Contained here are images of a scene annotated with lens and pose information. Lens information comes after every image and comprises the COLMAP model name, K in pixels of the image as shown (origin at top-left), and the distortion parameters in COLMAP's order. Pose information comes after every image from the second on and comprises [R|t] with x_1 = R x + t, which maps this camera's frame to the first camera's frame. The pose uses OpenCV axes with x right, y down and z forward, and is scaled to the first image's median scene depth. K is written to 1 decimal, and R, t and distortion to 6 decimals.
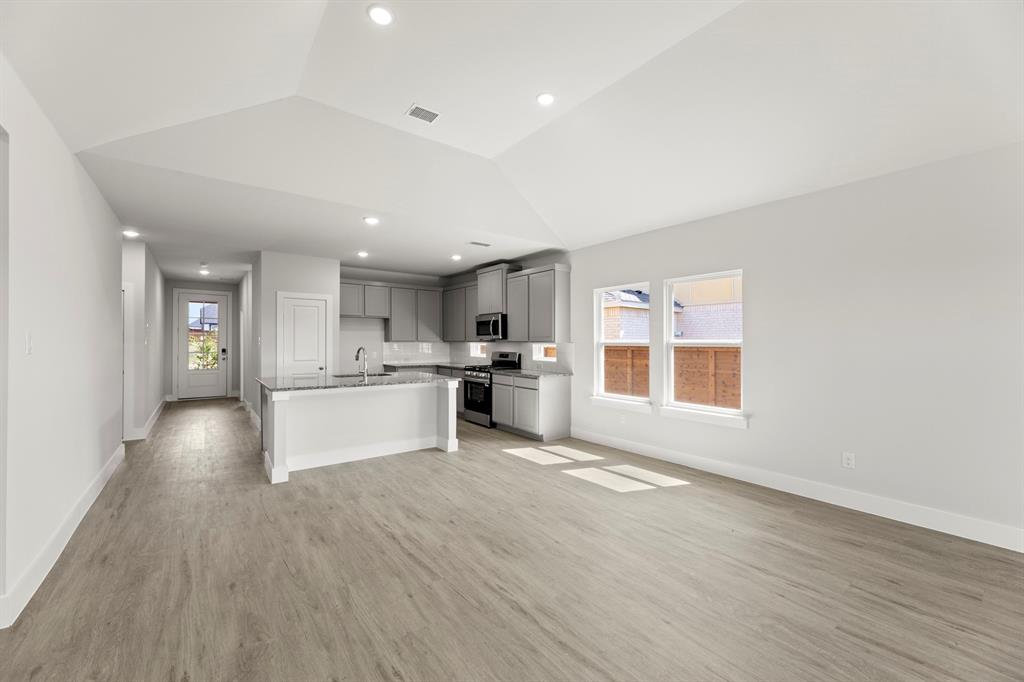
lens RADIAL K [[400.2, 0, 521.5], [0, 400.2, 340.4], [0, 0, 1]] dist [0.001499, 0.000076]
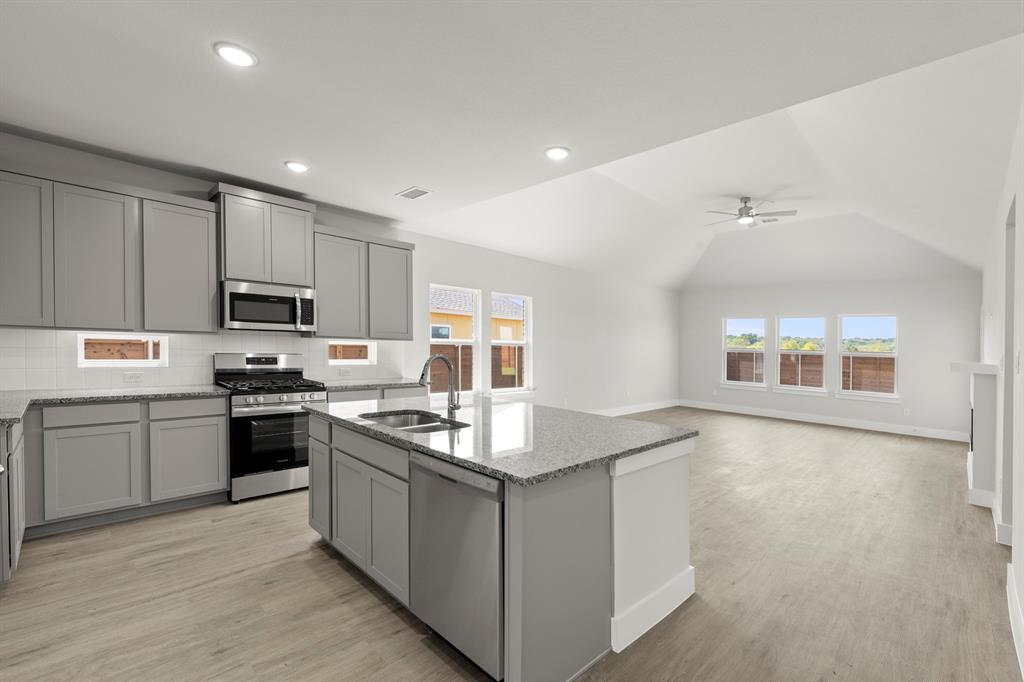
lens RADIAL K [[462.4, 0, 485.2], [0, 462.4, 334.6], [0, 0, 1]] dist [-0.001254, -0.000411]
pose [[-0.091073, 0.009138, 0.995802, -0.839255], [-0.035599, 0.999289, -0.012426, -0.000340], [-0.995208, -0.036581, -0.090683, 0.909352]]
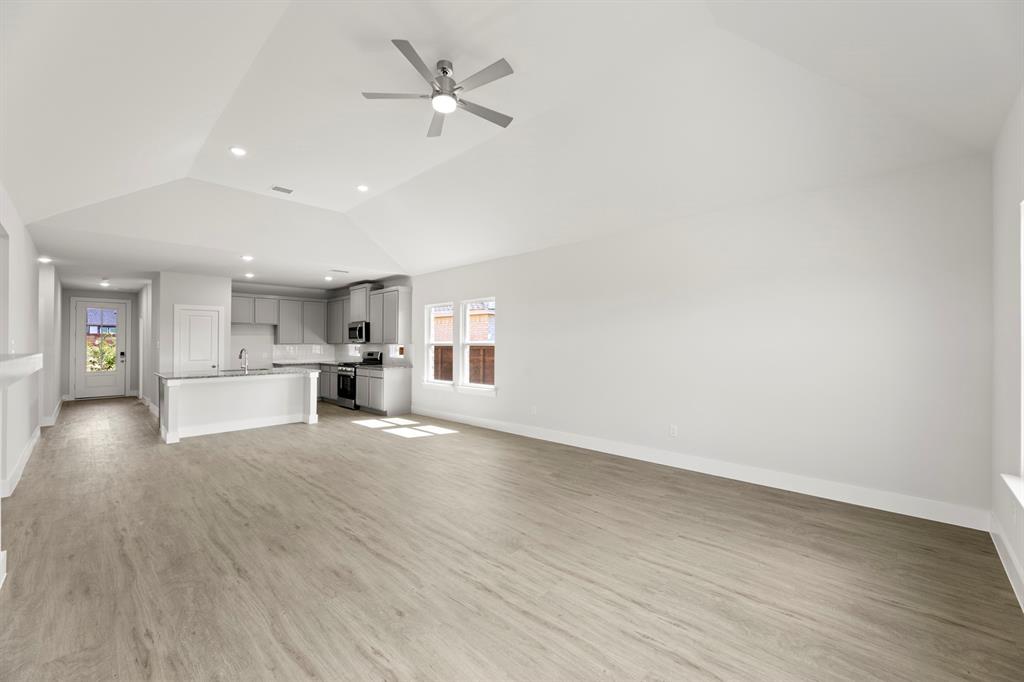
lens RADIAL K [[397.2, 0, 508.4], [0, 397.2, 335.3], [0, 0, 1]] dist [0.000467, 0.000393]
pose [[0.990168, -0.005405, 0.139778, 0.258679], [0.007627, 0.999853, -0.015363, -0.000103], [-0.139675, 0.016278, 0.990064, -0.386137]]
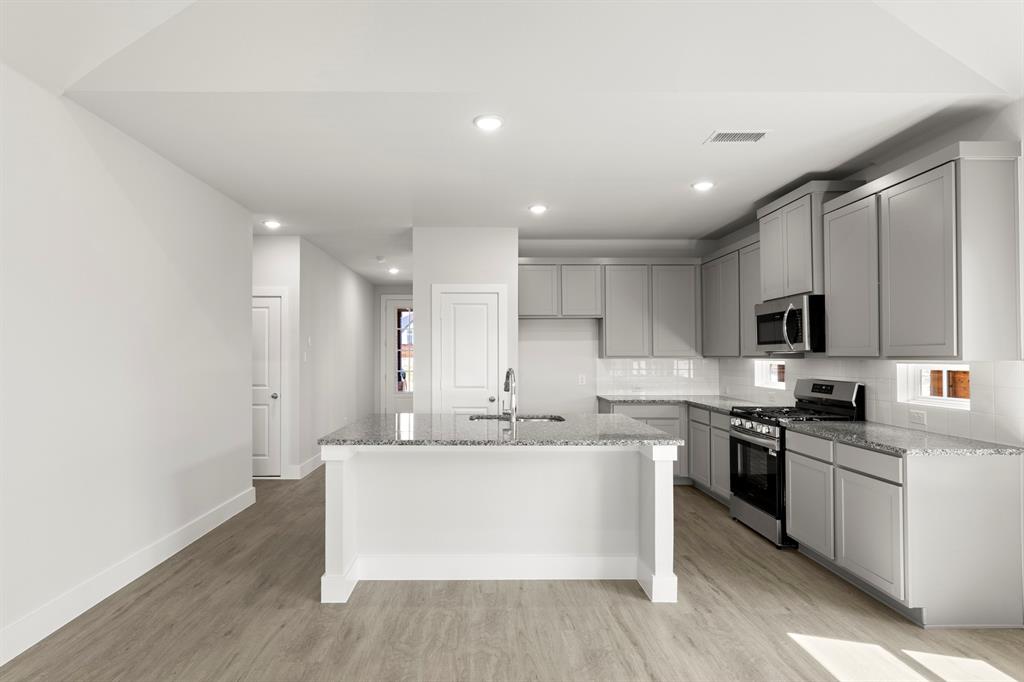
lens RADIAL K [[559.6, 0, 492.5], [0, 559.6, 347.0], [0, 0, 1]] dist [-0.000622, -0.000006]
pose [[0.797526, -0.013324, -0.603138, 0.048400], [0.004647, 0.999862, -0.015942, -0.000170], [0.603267, 0.009911, 0.797478, 0.326782]]
